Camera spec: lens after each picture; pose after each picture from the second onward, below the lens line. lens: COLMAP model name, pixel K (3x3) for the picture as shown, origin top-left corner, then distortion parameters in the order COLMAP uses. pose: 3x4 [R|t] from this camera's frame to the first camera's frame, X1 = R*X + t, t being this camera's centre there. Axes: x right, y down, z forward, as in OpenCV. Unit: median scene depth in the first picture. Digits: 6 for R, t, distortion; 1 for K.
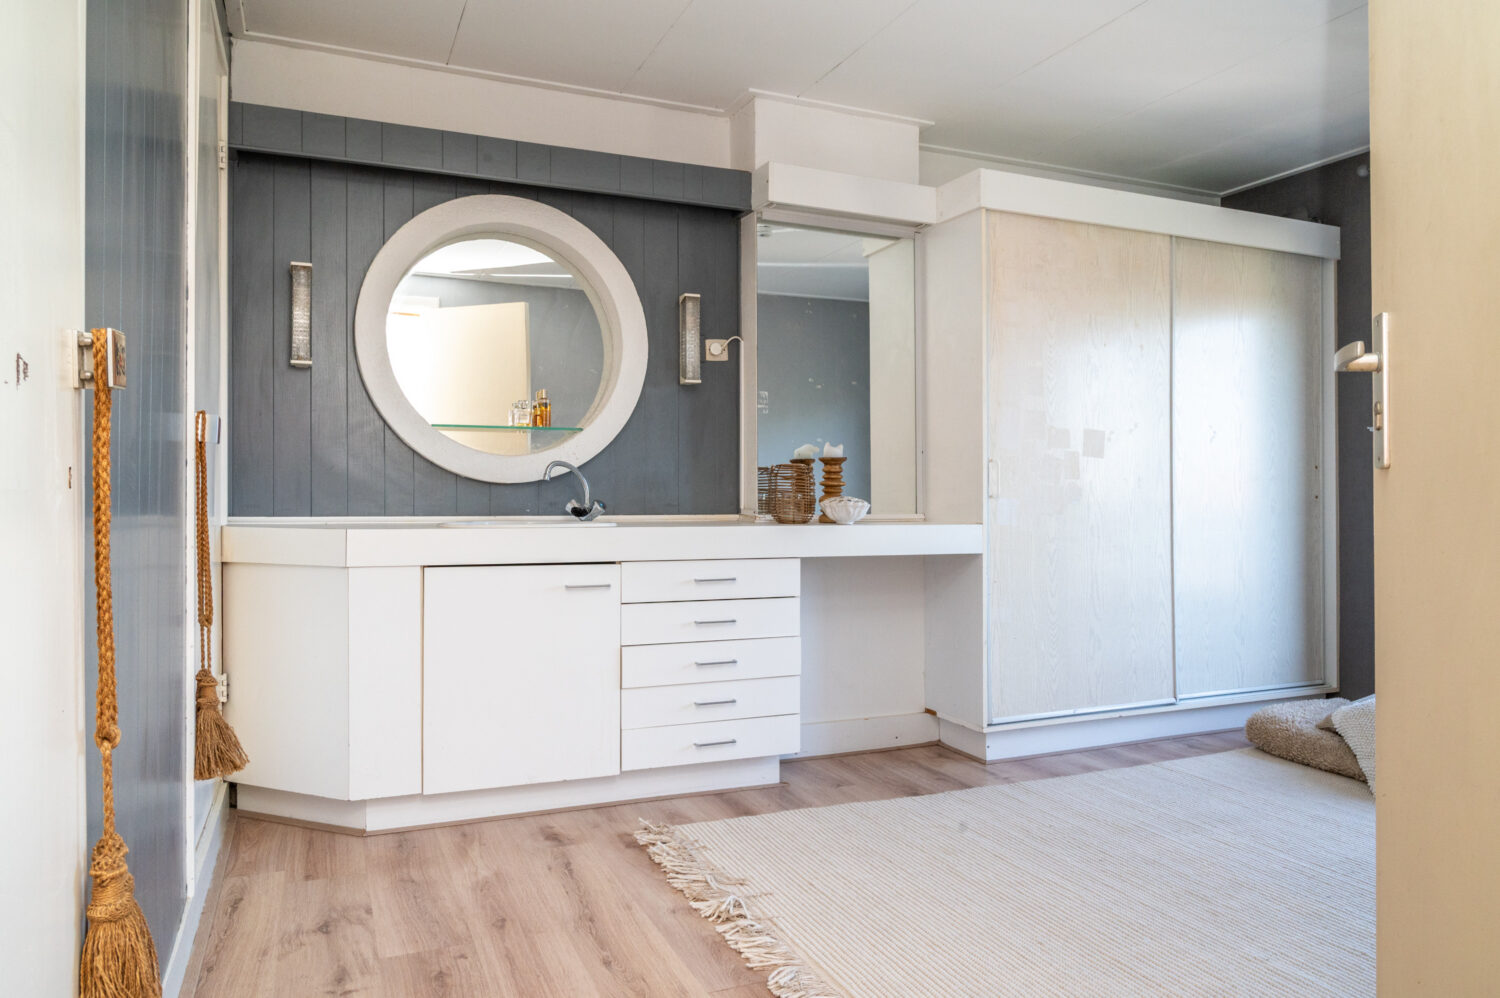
lens RADIAL K [[1000.1, 0, 750.0], [0, 1000.1, 496.5], [0, 0, 1]] dist [-0.004067, -0.002950]
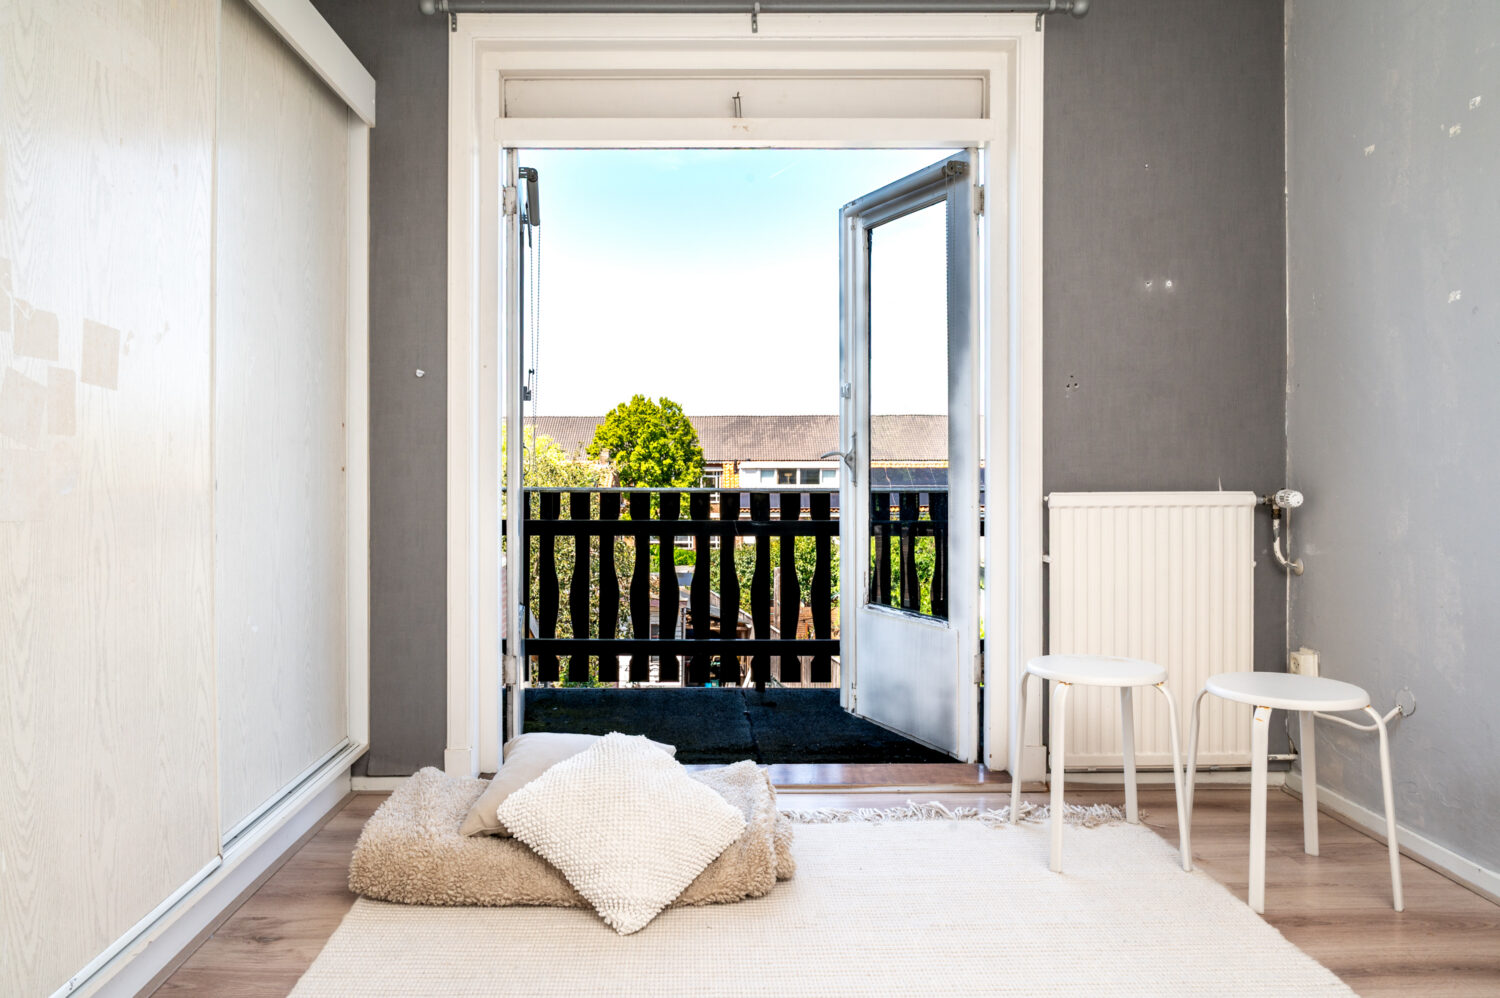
lens RADIAL K [[1013.6, 0, 718.4], [0, 1013.6, 451.0], [0, 0, 1]] dist [0.004884, -0.003693]
pose [[0.374505, 0.006627, 0.927201, 0.032381], [0.003678, 0.999956, -0.008633, -0.006220], [-0.927218, 0.006644, 0.374464, 0.647686]]
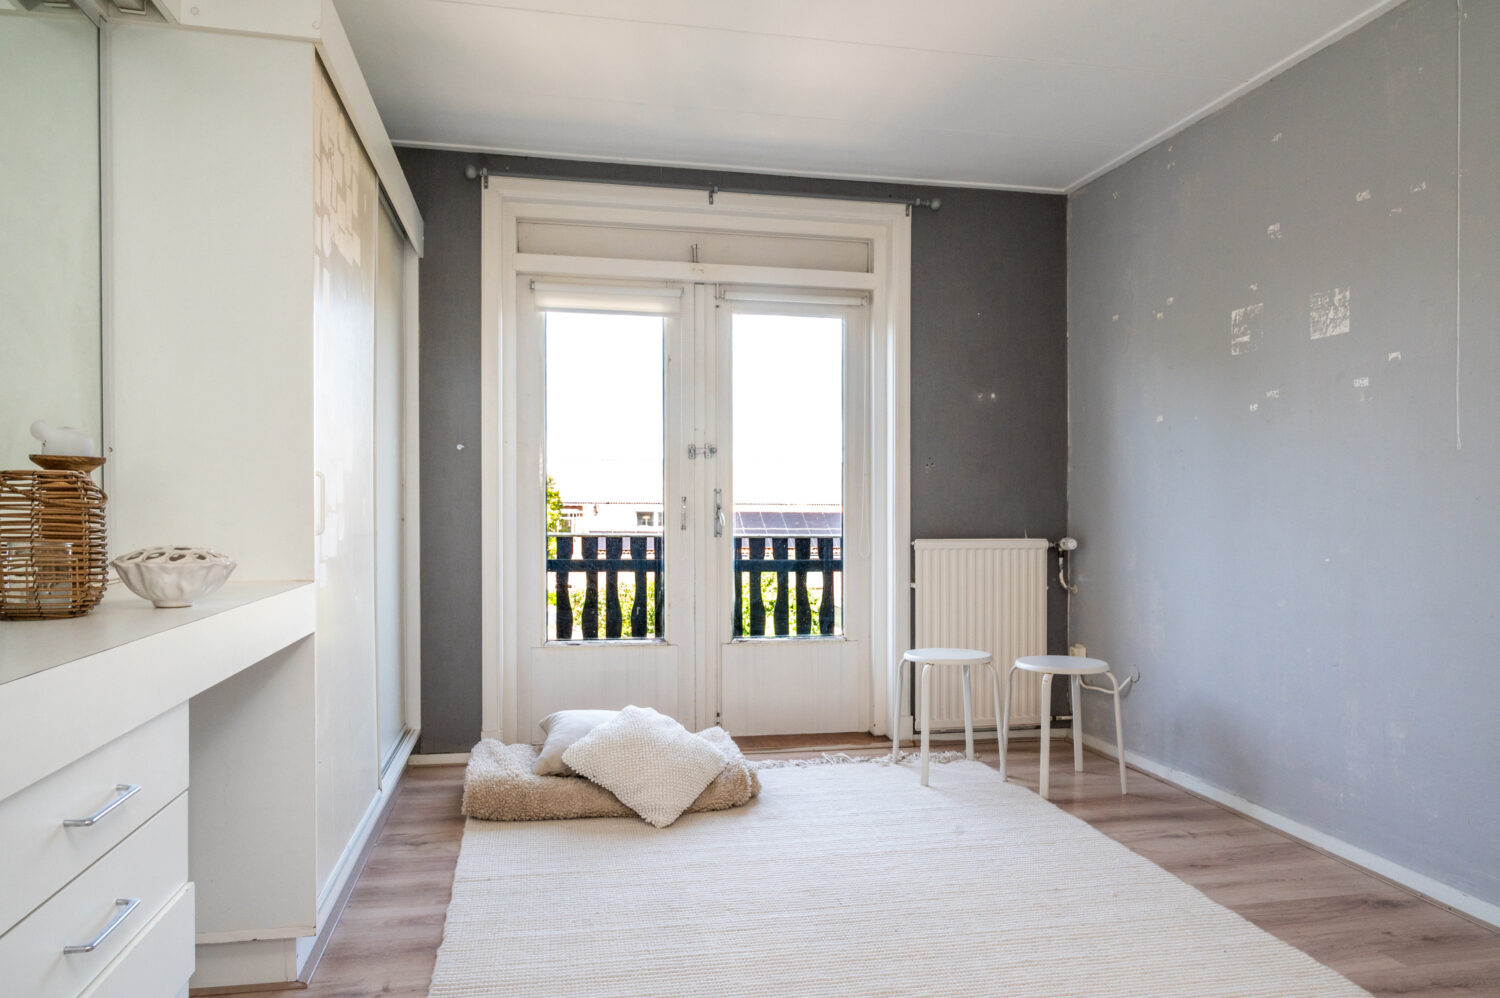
lens RADIAL K [[994.8, 0, 747.8], [0, 994.8, 450.9], [0, 0, 1]] dist [0.002704, -0.000084]
pose [[0.204374, 0.051737, 0.977525, -0.324963], [-0.006082, 0.998650, -0.051584, -0.022279], [-0.978874, 0.004597, 0.204413, 0.661812]]
